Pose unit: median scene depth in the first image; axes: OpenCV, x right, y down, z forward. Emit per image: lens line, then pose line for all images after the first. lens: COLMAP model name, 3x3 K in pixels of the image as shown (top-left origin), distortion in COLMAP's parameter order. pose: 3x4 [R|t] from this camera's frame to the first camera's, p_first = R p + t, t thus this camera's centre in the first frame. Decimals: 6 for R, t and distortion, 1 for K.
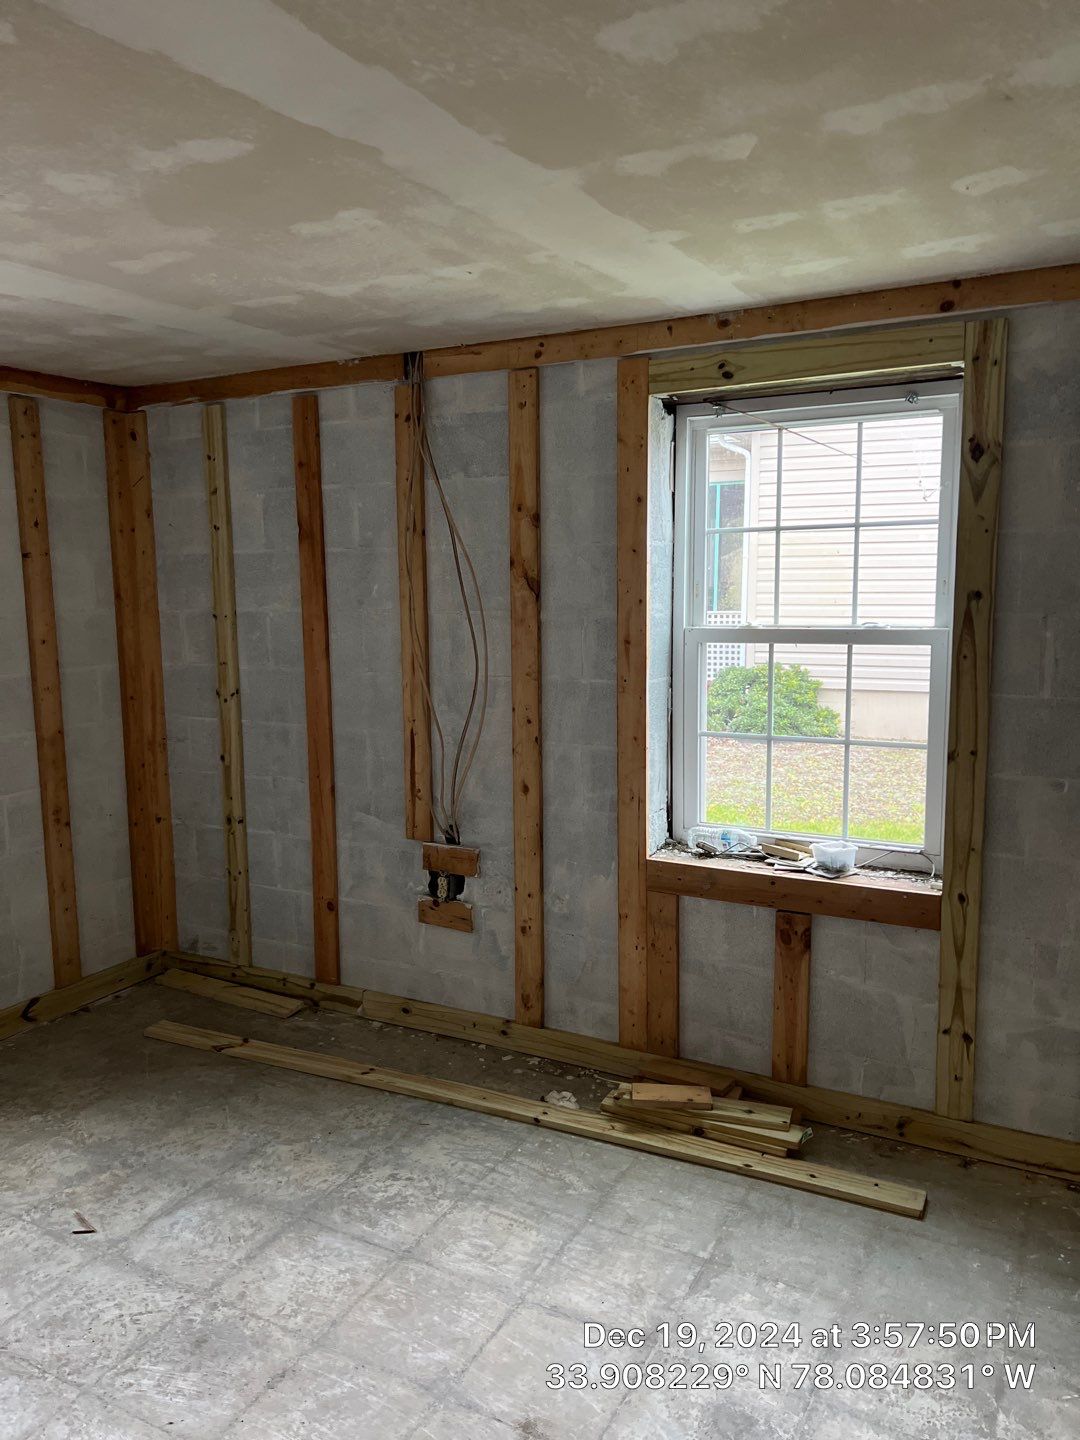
lens RADIAL K [[846.8, 0, 541.2], [0, 846.8, 707.5], [0, 0, 1]] dist [-0.001612, -0.000362]
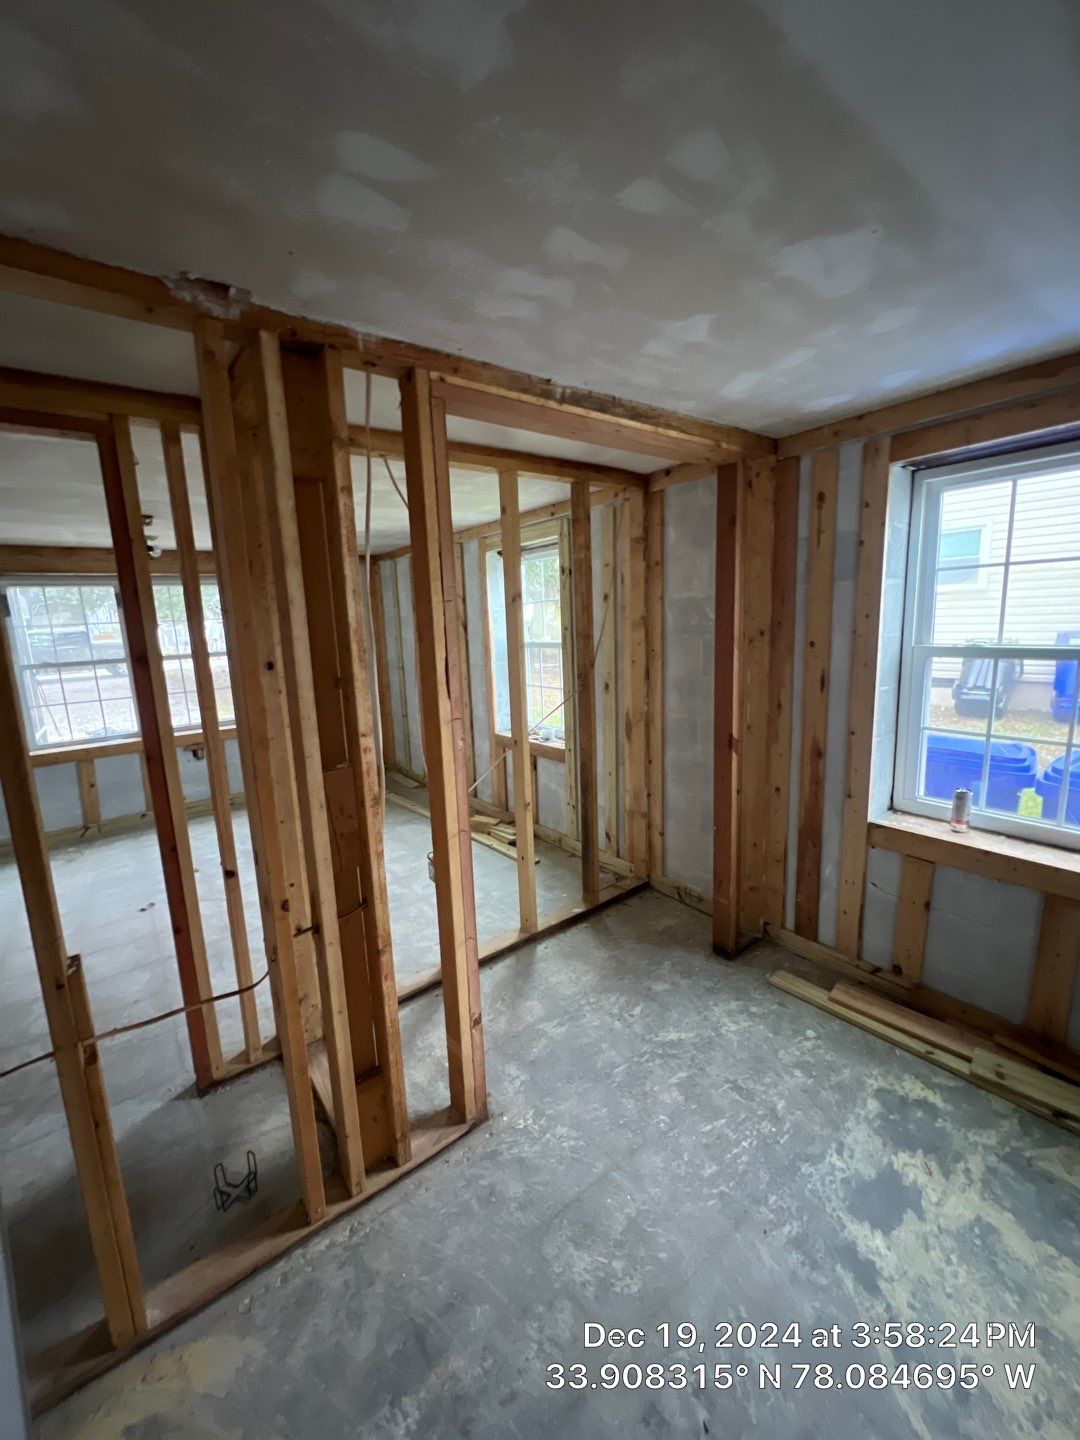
lens RADIAL K [[573.5, 0, 540.0], [0, 573.5, 720.0], [0, 0, 1]] dist [0.000199, 0.000019]
pose [[0.863668, 0.065184, -0.499828, 0.897328], [-0.047704, 0.997723, 0.047687, 0.041469], [0.501798, -0.017342, 0.864811, -0.346186]]
